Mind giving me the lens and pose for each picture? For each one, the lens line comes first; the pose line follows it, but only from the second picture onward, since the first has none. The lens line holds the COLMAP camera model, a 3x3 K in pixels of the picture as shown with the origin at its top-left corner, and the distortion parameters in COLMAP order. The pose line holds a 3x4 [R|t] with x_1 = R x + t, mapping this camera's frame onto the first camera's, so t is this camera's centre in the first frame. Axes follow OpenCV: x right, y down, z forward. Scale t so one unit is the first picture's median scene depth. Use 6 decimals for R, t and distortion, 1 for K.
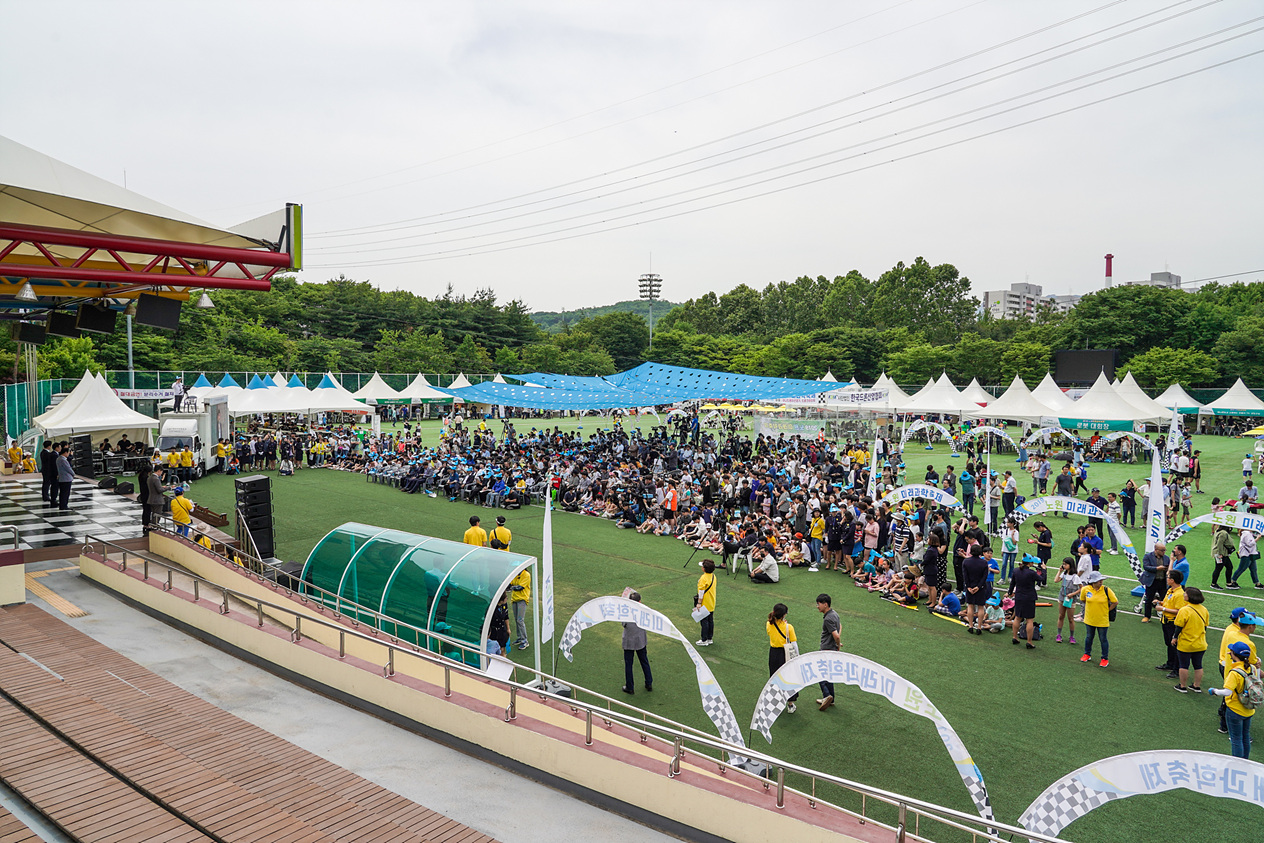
lens RADIAL K [[845.7, 0, 632.4], [0, 845.7, 418.8], [0, 0, 1]] dist [-0.014713, 0.004607]
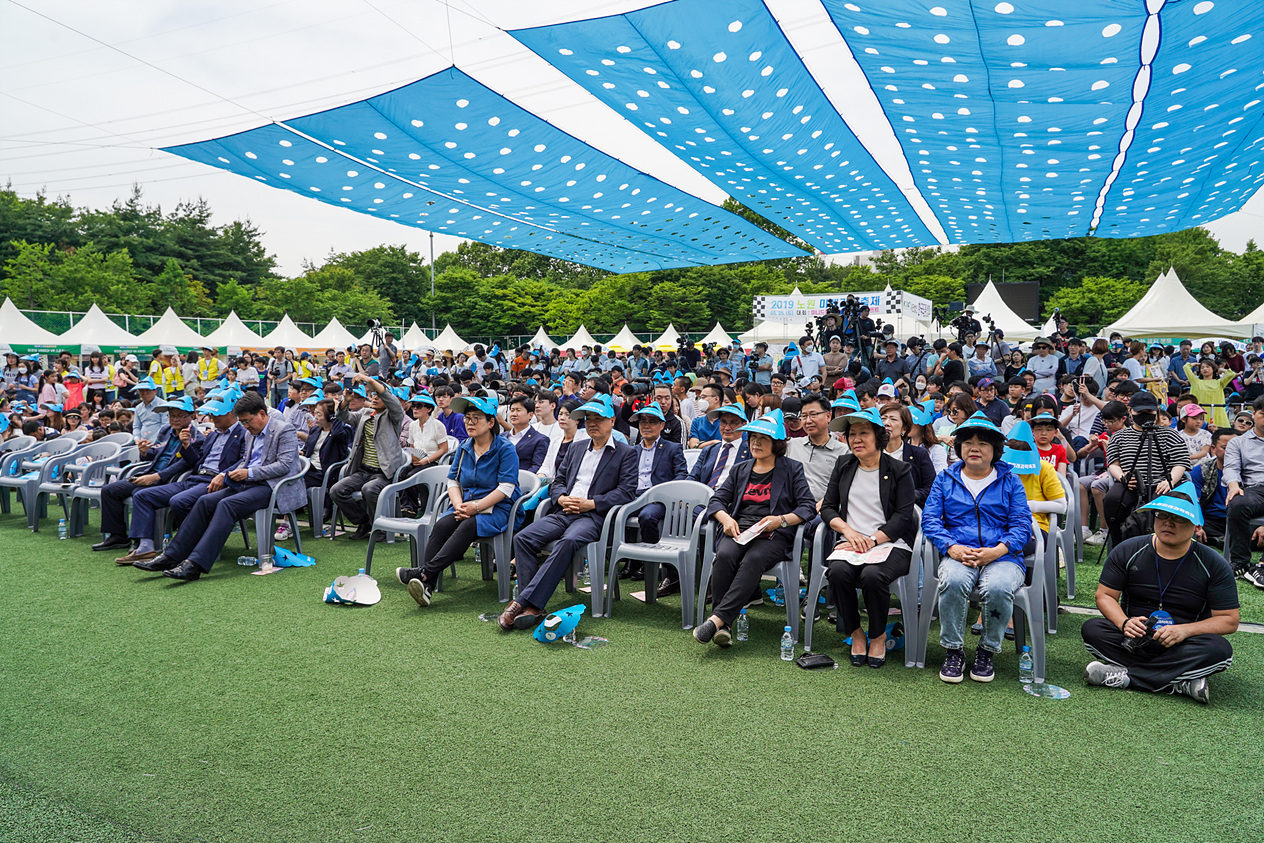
lens RADIAL K [[845.7, 0, 631.9], [0, 845.7, 423.7], [0, 0, 1]] dist [-0.014713, 0.004607]
pose [[0.945023, -0.036246, 0.324988, -0.070265], [0.026881, 0.999085, 0.033263, 0.016097], [-0.325896, -0.022698, 0.945133, 0.246261]]
